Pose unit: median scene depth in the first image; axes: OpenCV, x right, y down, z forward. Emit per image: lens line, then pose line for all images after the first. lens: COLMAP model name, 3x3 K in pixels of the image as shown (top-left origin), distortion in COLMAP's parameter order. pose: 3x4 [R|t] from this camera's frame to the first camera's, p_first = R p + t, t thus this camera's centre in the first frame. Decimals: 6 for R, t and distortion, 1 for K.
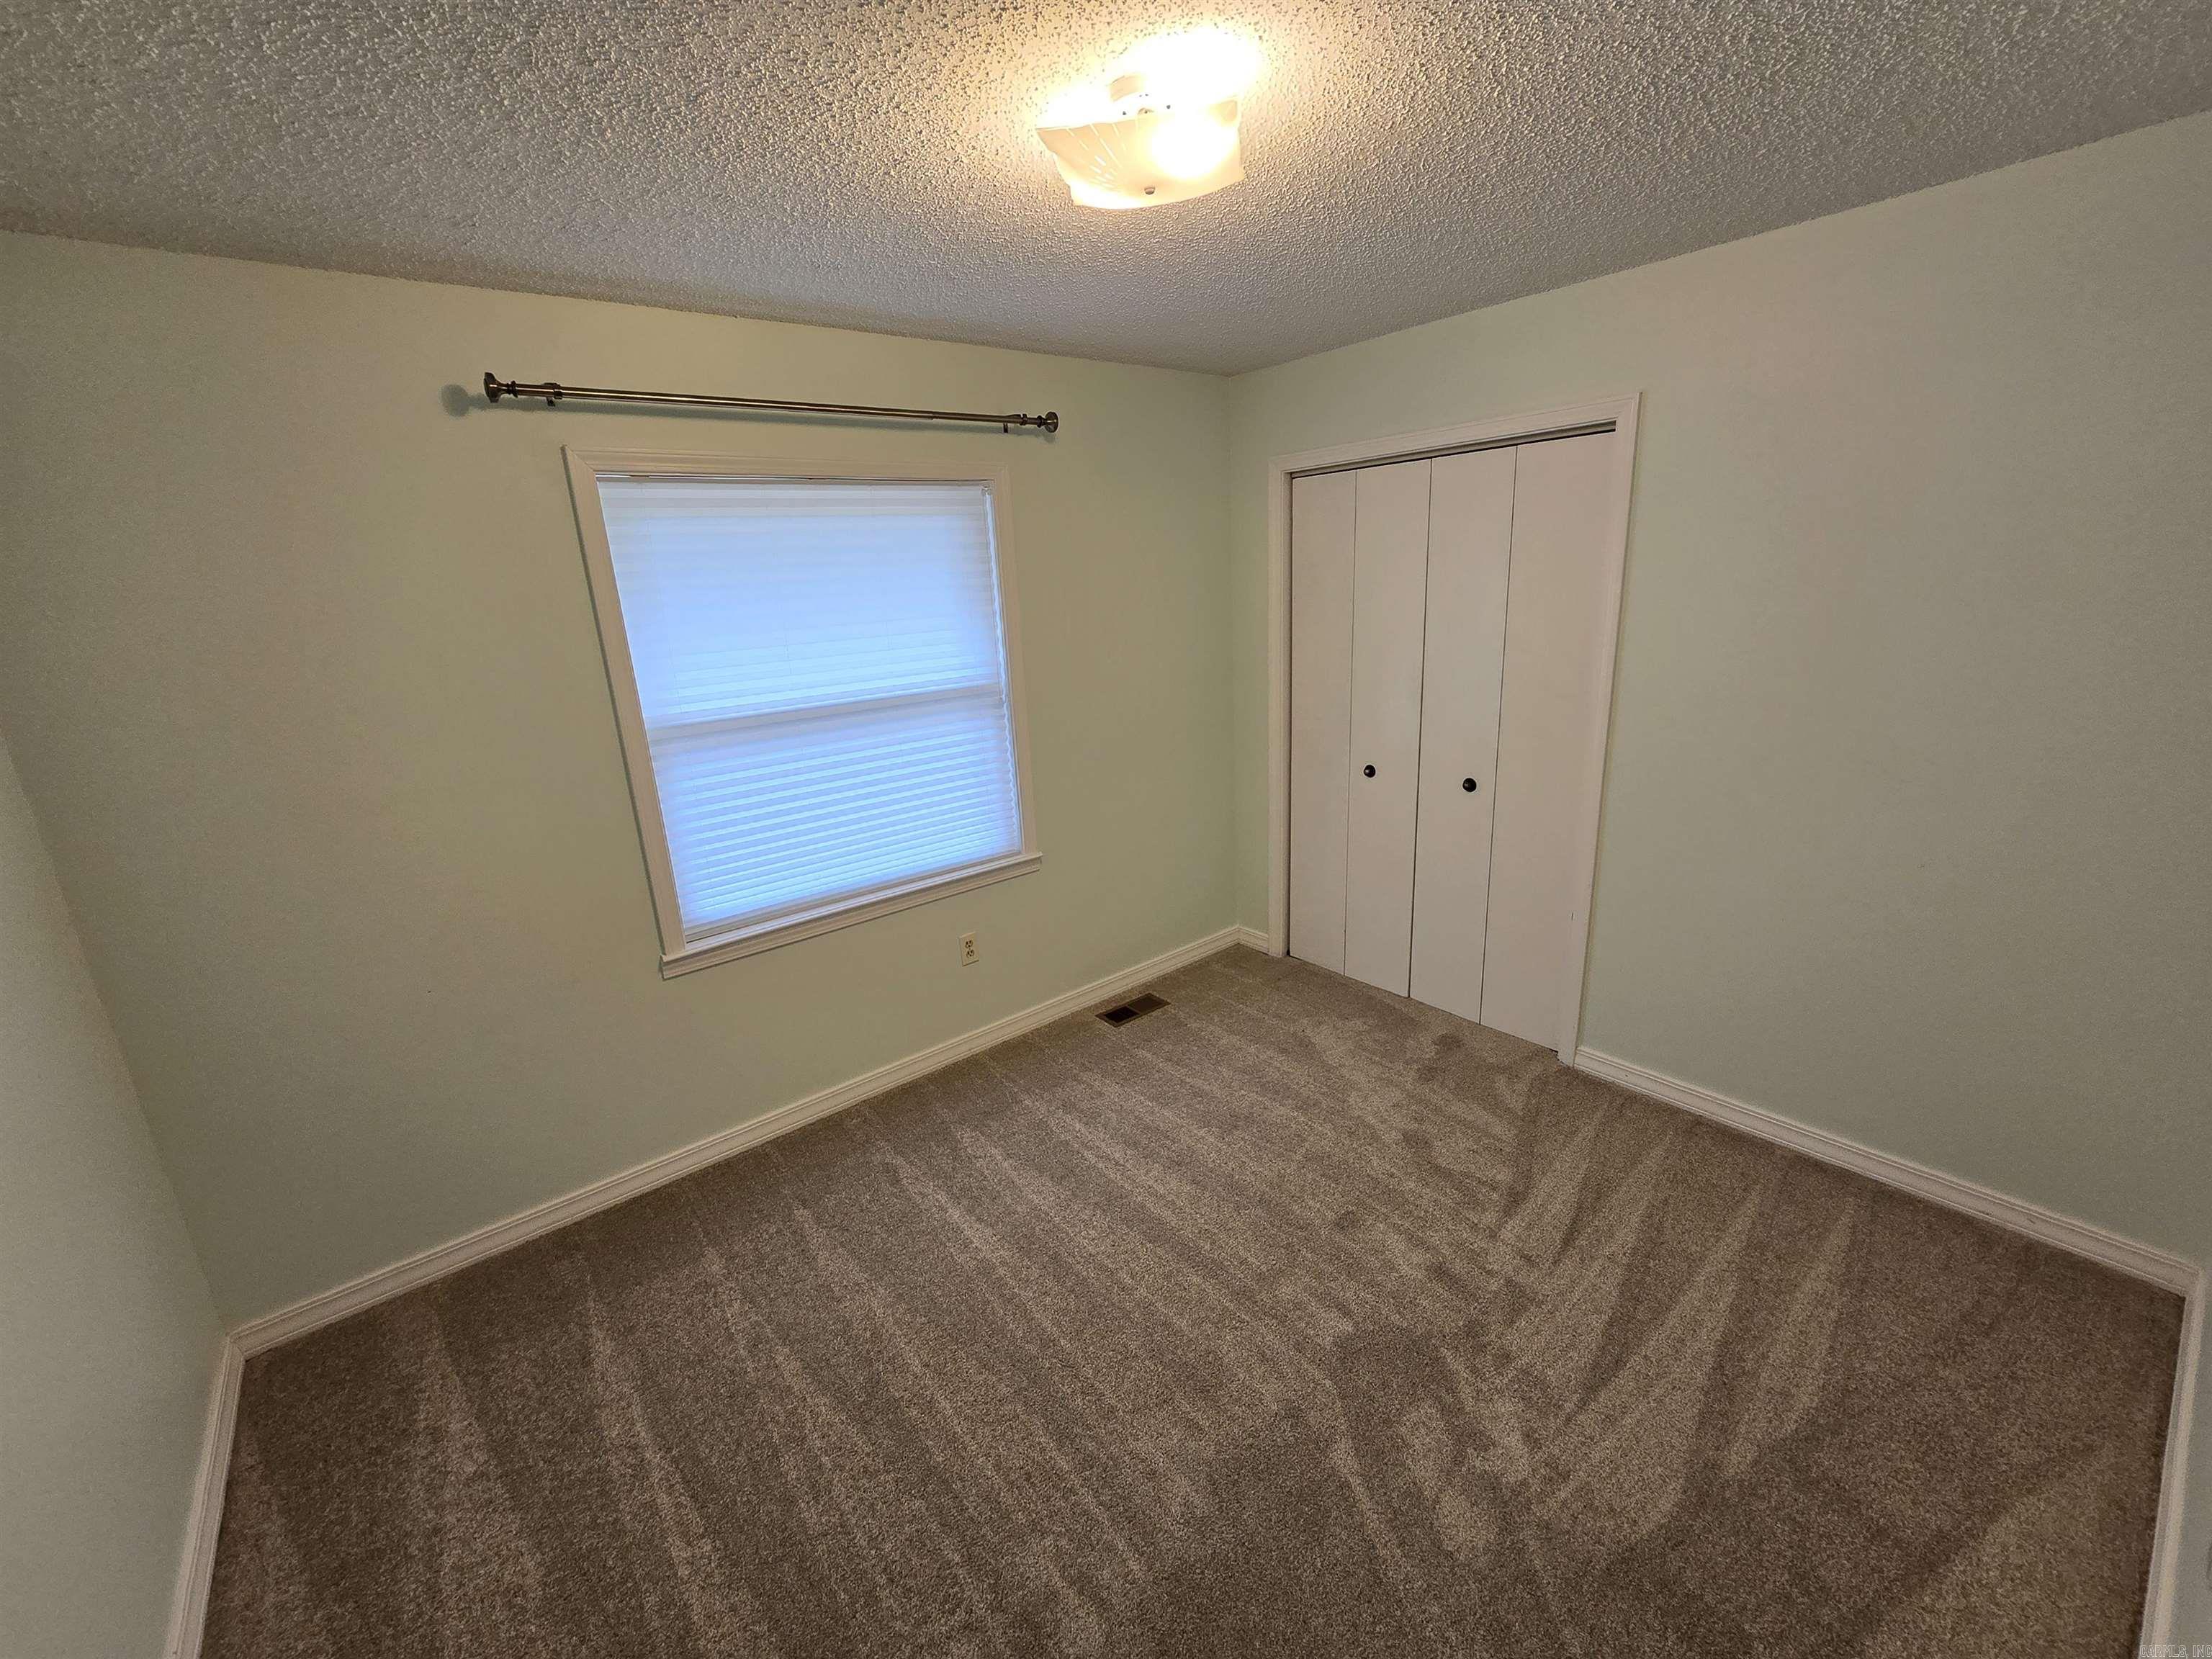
lens RADIAL K [[905.6, 0, 1106.0], [0, 905.6, 829.5], [0, 0, 1]] dist [-0.000152, -0.000088]
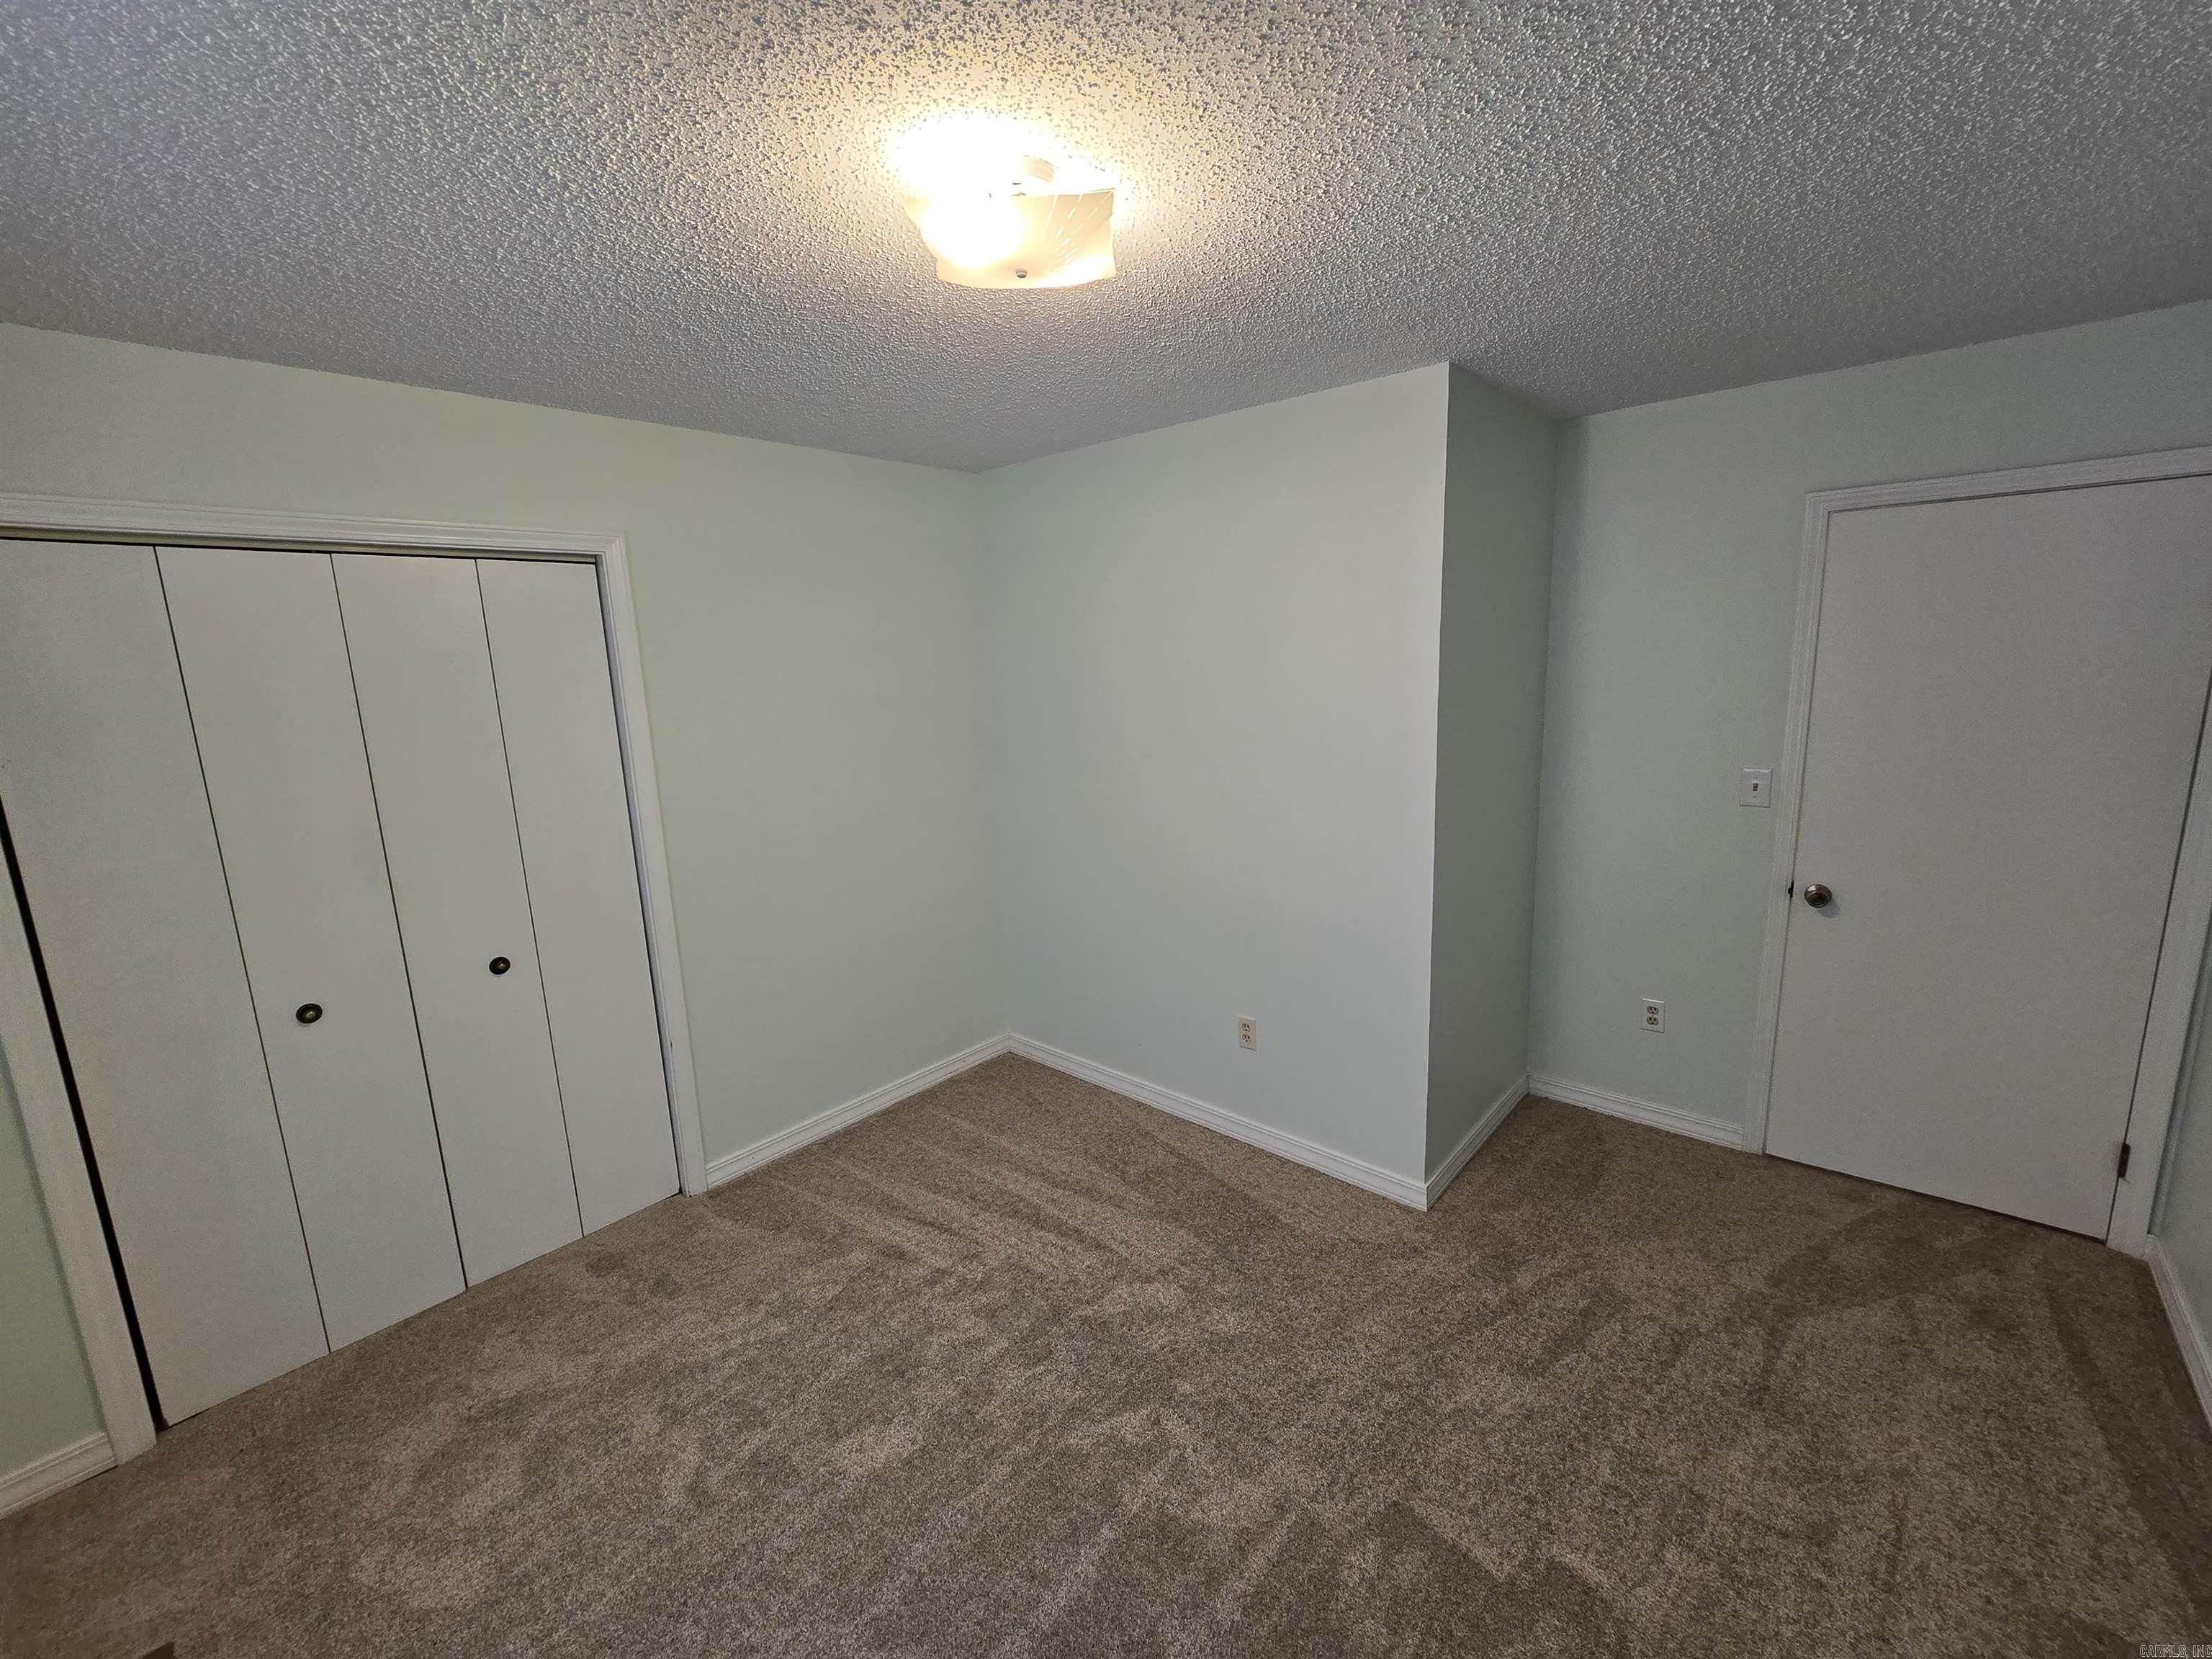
lens RADIAL K [[905.6, 0, 1106.0], [0, 905.6, 829.5], [0, 0, 1]] dist [-0.000152, -0.000088]
pose [[-0.156253, -0.128089, 0.979376, -0.748449], [0.314603, 0.933459, 0.172277, -0.218362], [-0.936274, 0.335034, -0.105559, 0.919604]]
